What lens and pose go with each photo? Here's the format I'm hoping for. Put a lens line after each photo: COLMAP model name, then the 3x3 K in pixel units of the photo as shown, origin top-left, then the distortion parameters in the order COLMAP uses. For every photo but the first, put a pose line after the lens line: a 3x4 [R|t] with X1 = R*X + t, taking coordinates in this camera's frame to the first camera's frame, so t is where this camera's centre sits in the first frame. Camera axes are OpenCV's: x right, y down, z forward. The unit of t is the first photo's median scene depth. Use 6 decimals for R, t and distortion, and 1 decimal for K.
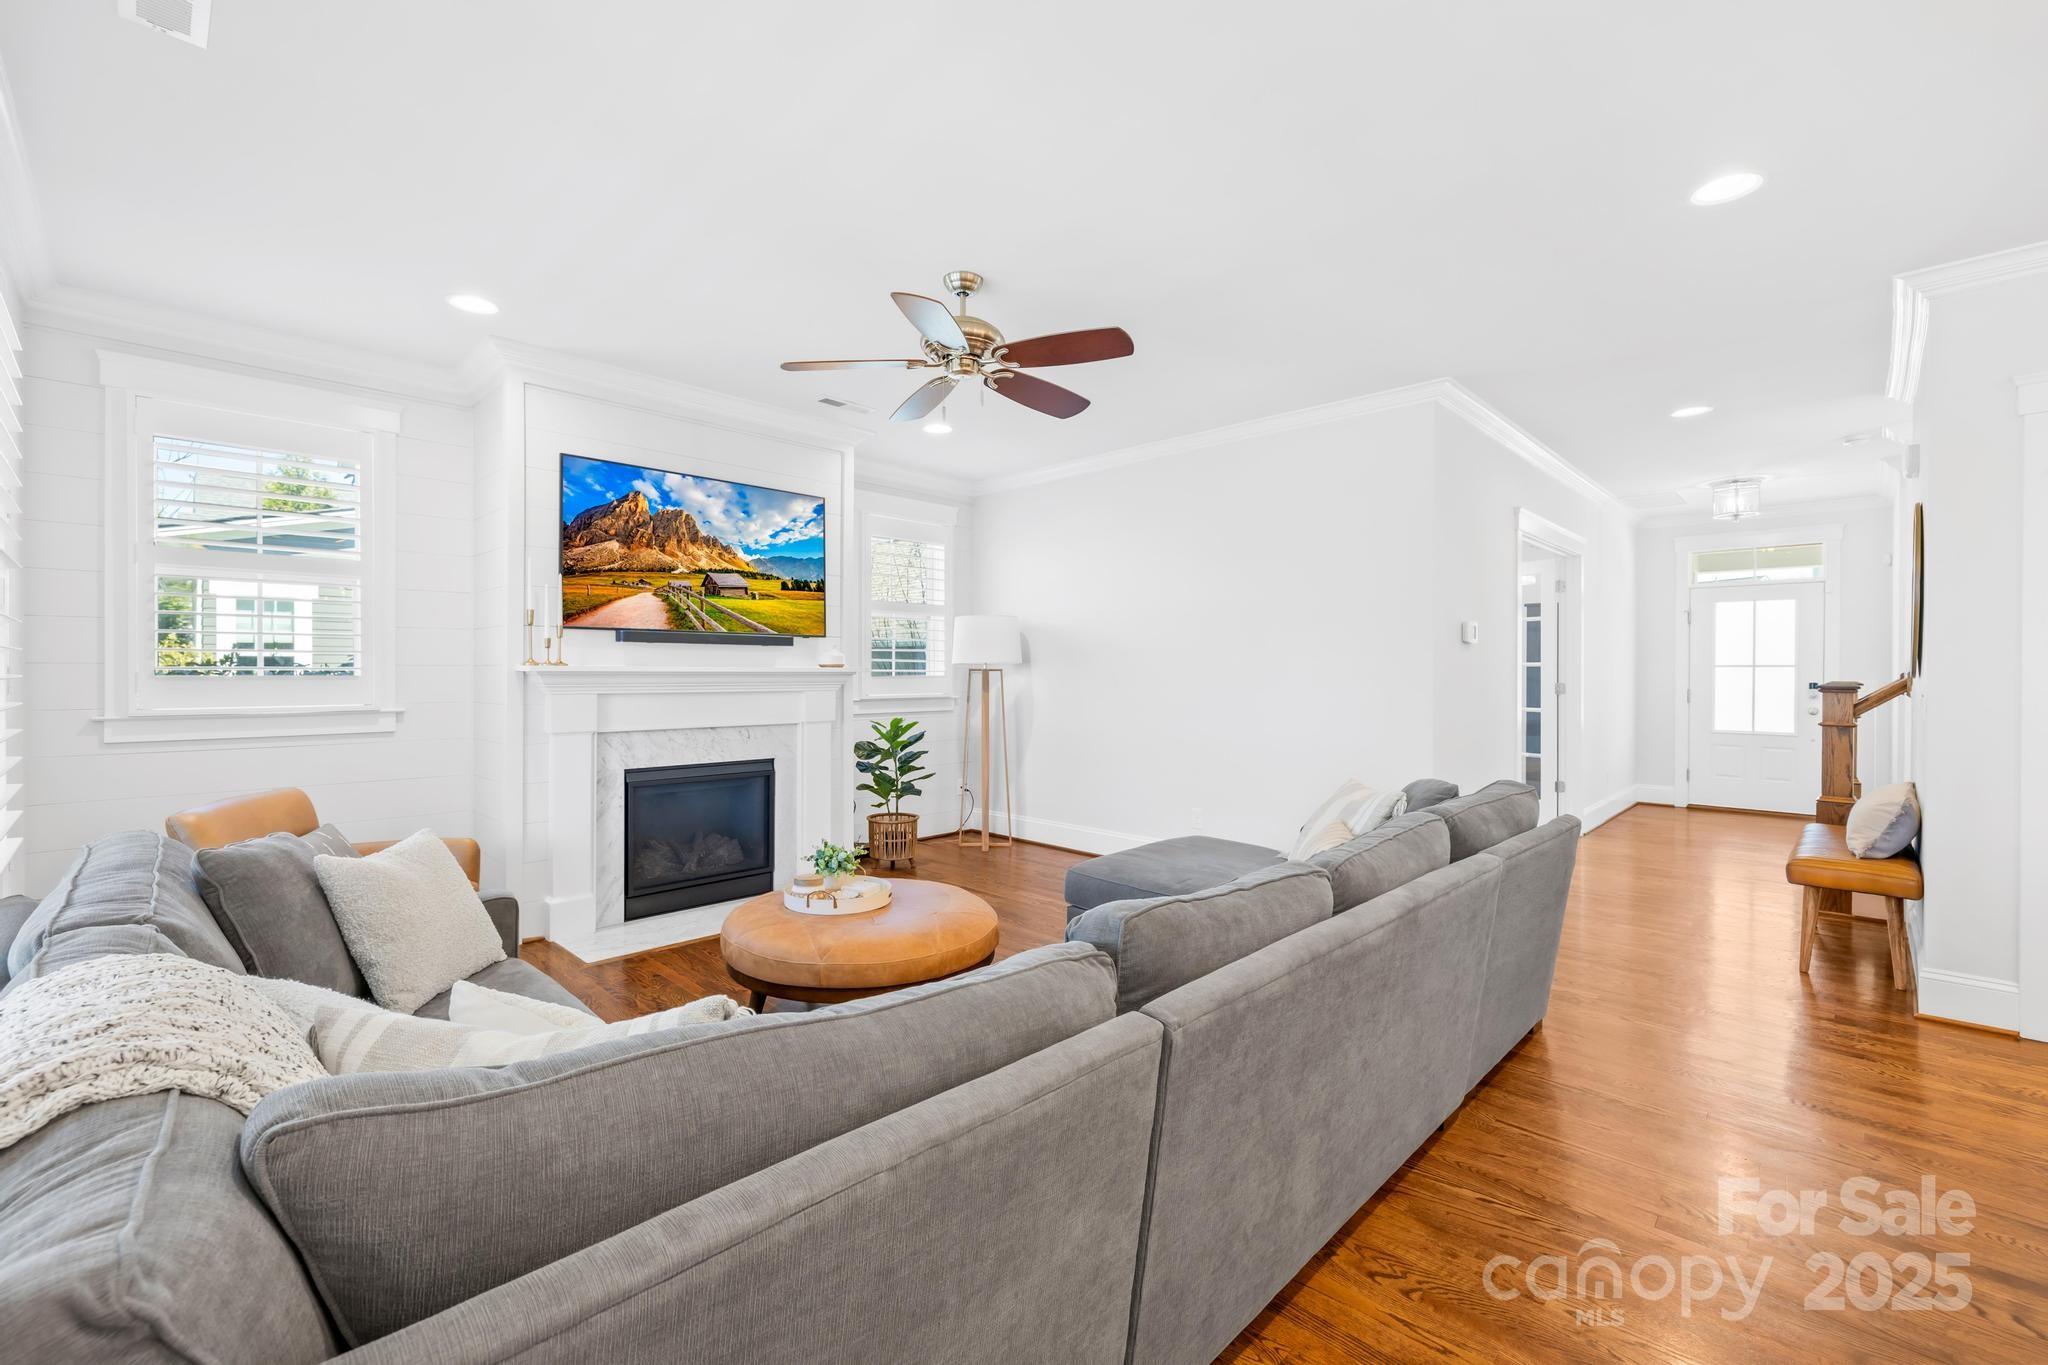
lens RADIAL K [[936.9, 0, 919.8], [0, 936.9, 685.1], [0, 0, 1]] dist [-0.010063, -0.000346]
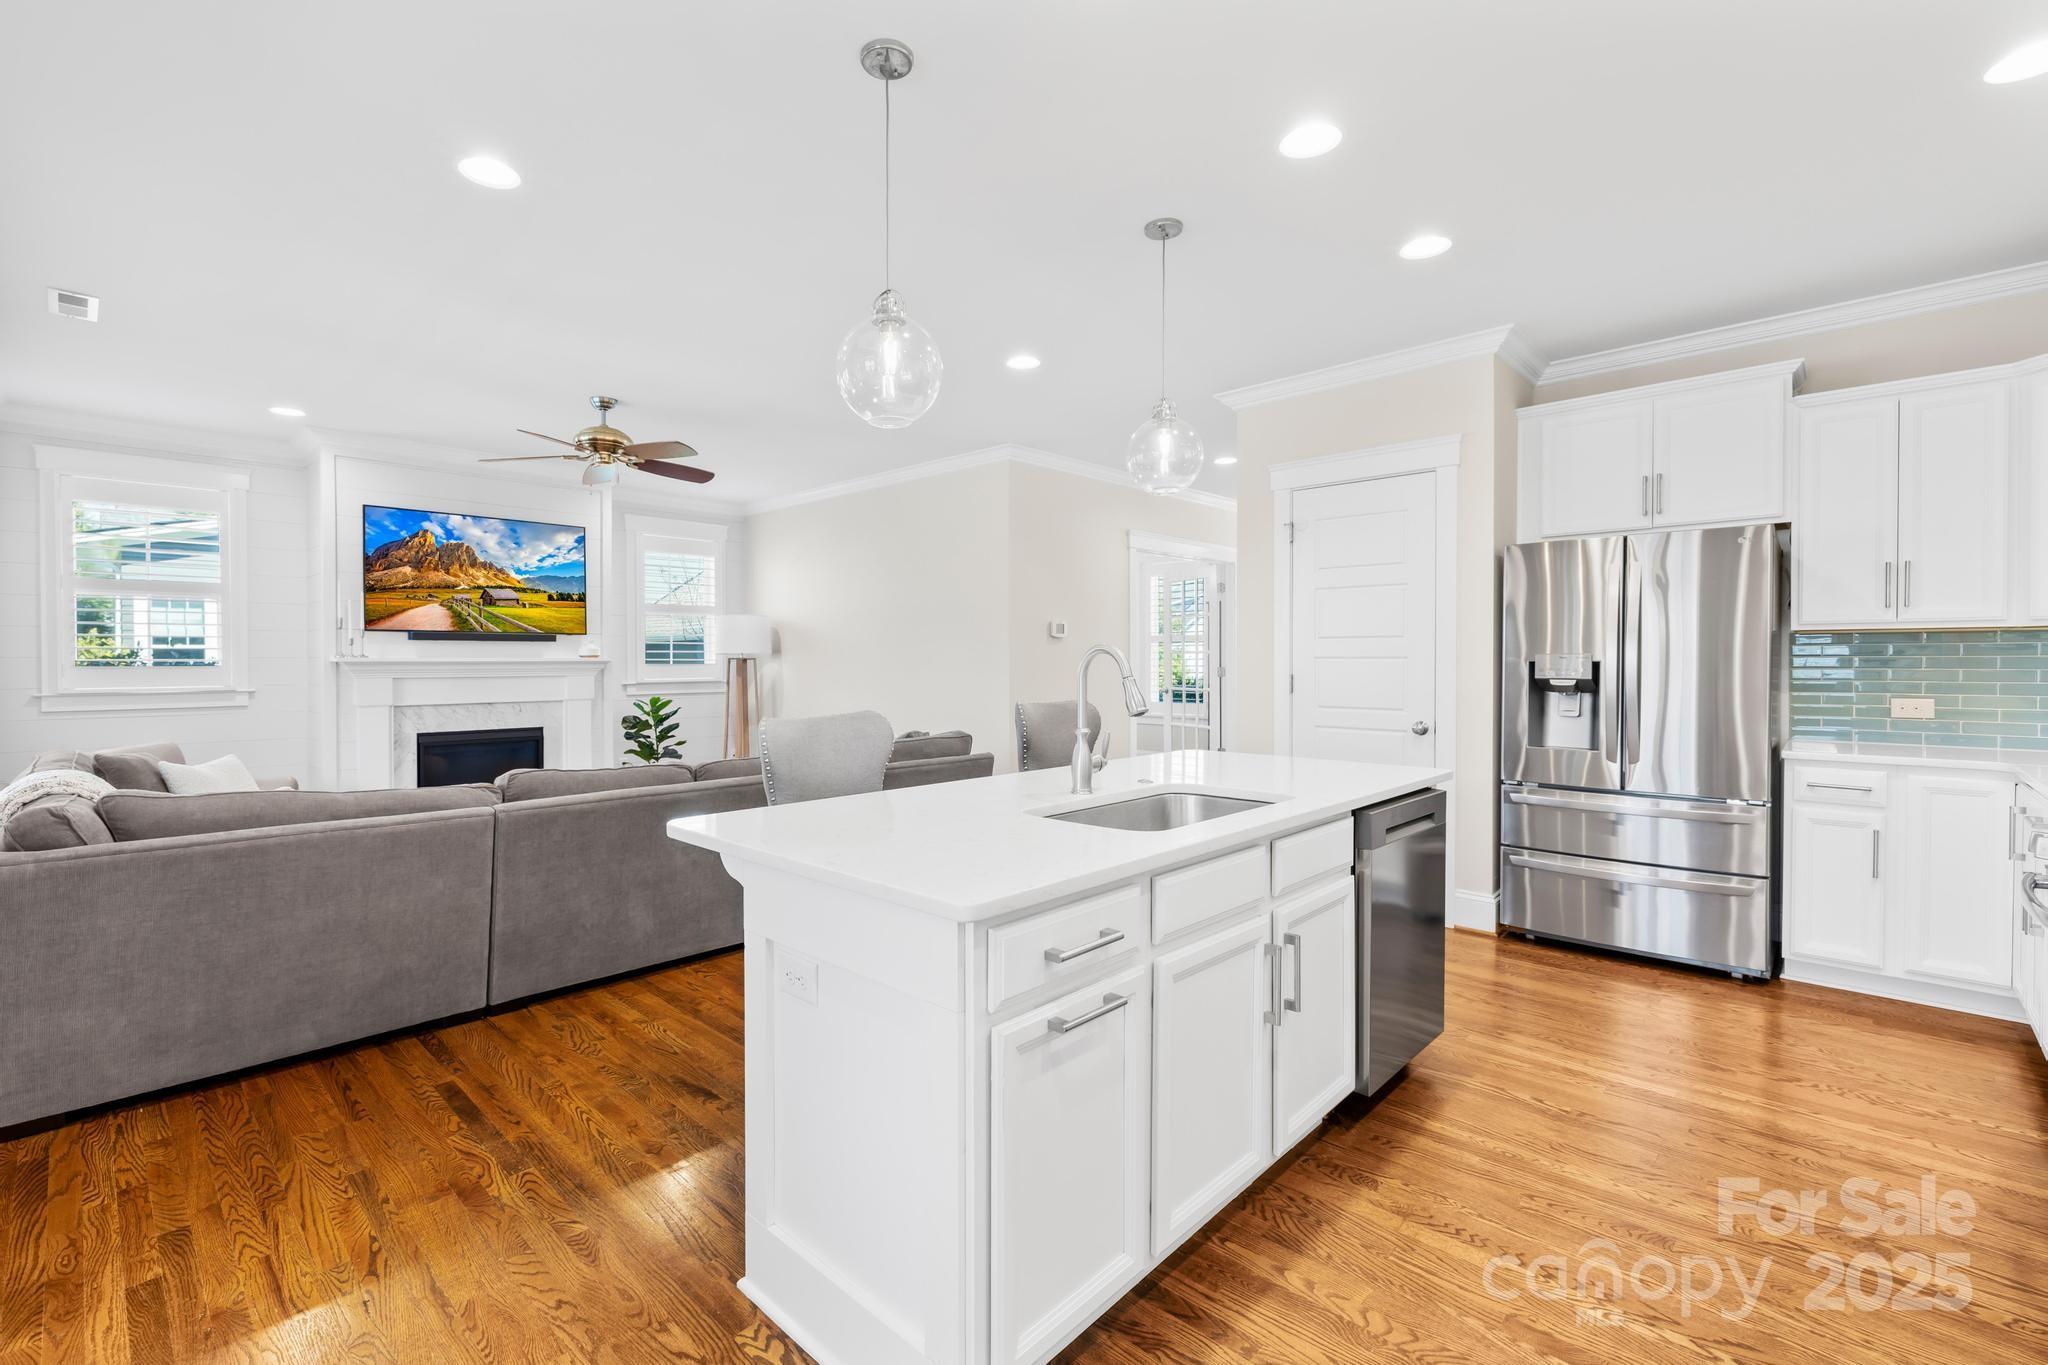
lens RADIAL K [[936.9, 0, 919.8], [0, 936.9, 685.1], [0, 0, 1]] dist [-0.010063, -0.000346]
pose [[0.999563, -0.002198, 0.029468, 0.371370], [0.002038, 0.999983, 0.005458, 0.013640], [-0.029480, -0.005396, 0.999551, -0.379263]]
